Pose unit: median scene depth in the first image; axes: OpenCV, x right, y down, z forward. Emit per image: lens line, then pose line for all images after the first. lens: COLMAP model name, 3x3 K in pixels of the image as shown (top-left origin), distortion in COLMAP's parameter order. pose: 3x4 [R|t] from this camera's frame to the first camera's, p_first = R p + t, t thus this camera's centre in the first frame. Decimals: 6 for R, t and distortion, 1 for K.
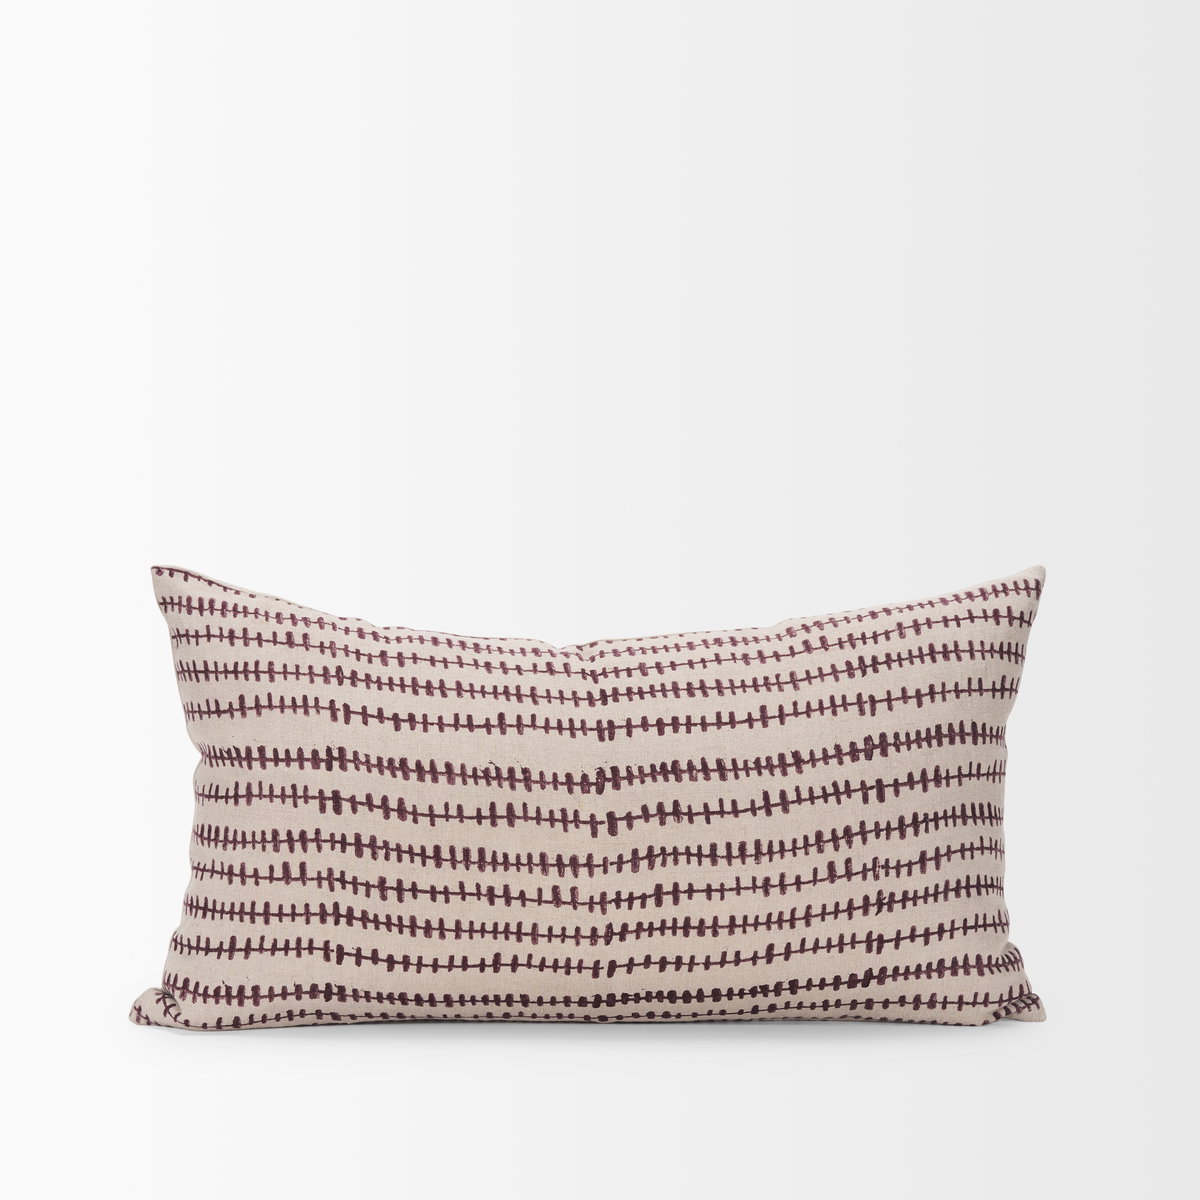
lens RADIAL K [[2734.2, 0, 596.3], [0, 2734.2, 591.1], [0, 0, 1]] dist [0.273436, 0.000000]
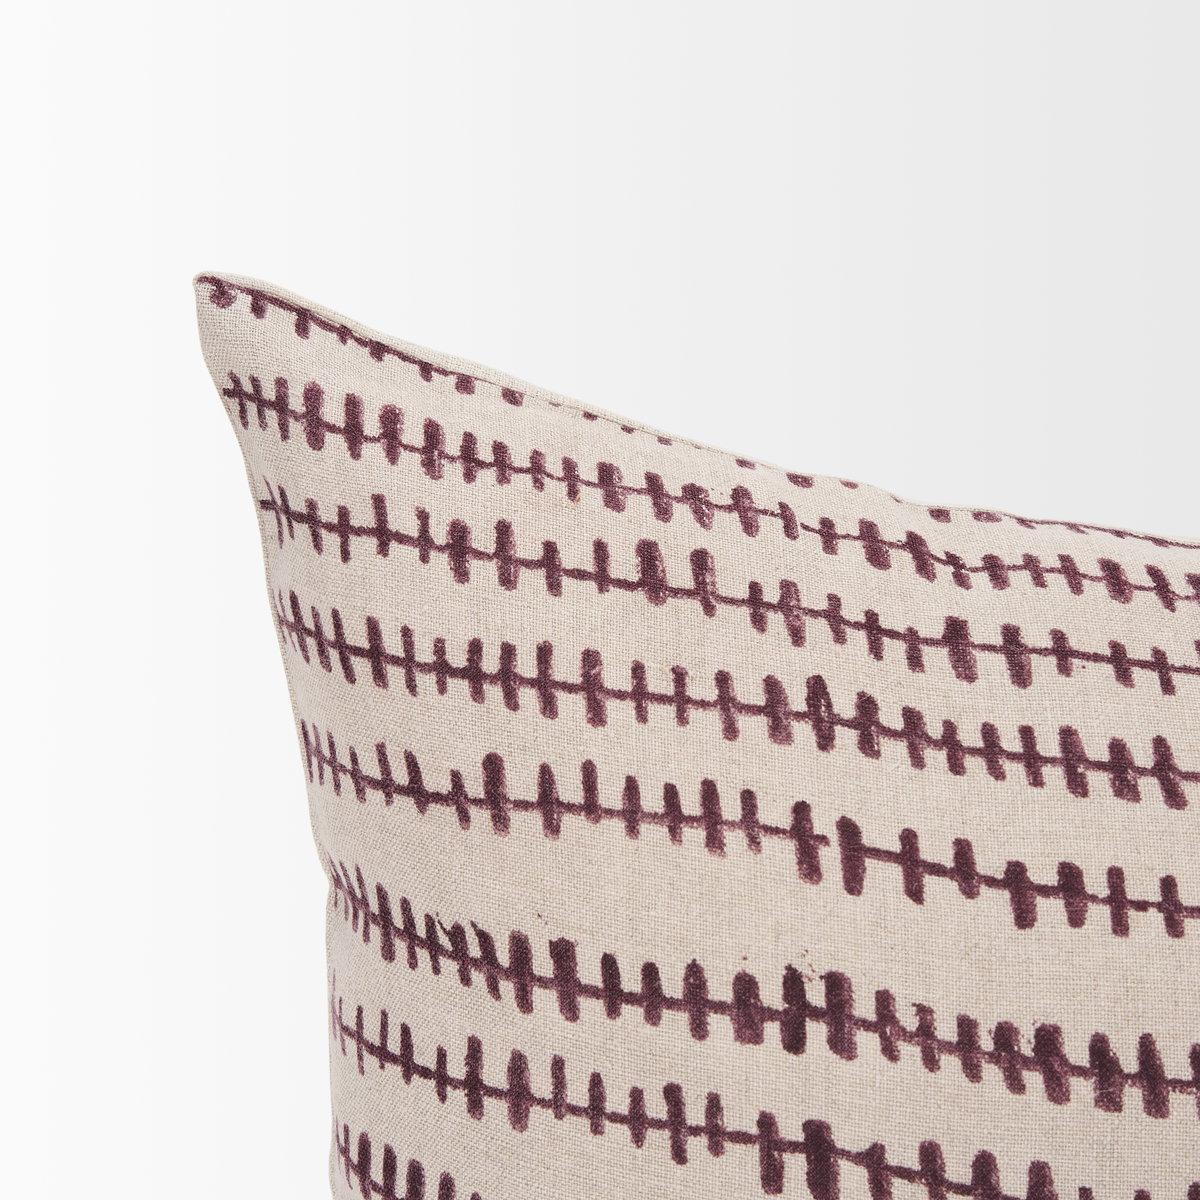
lens RADIAL K [[2734.2, 0, 605.0], [0, 2734.2, 595.7], [0, 0, 1]] dist [0.273436, 0.000000]
pose [[0.999516, 0.031104, 0.000195, -0.118149], [-0.030156, 0.967465, 0.251201, -0.056973], [0.007625, -0.251086, 0.967935, 0.712923]]
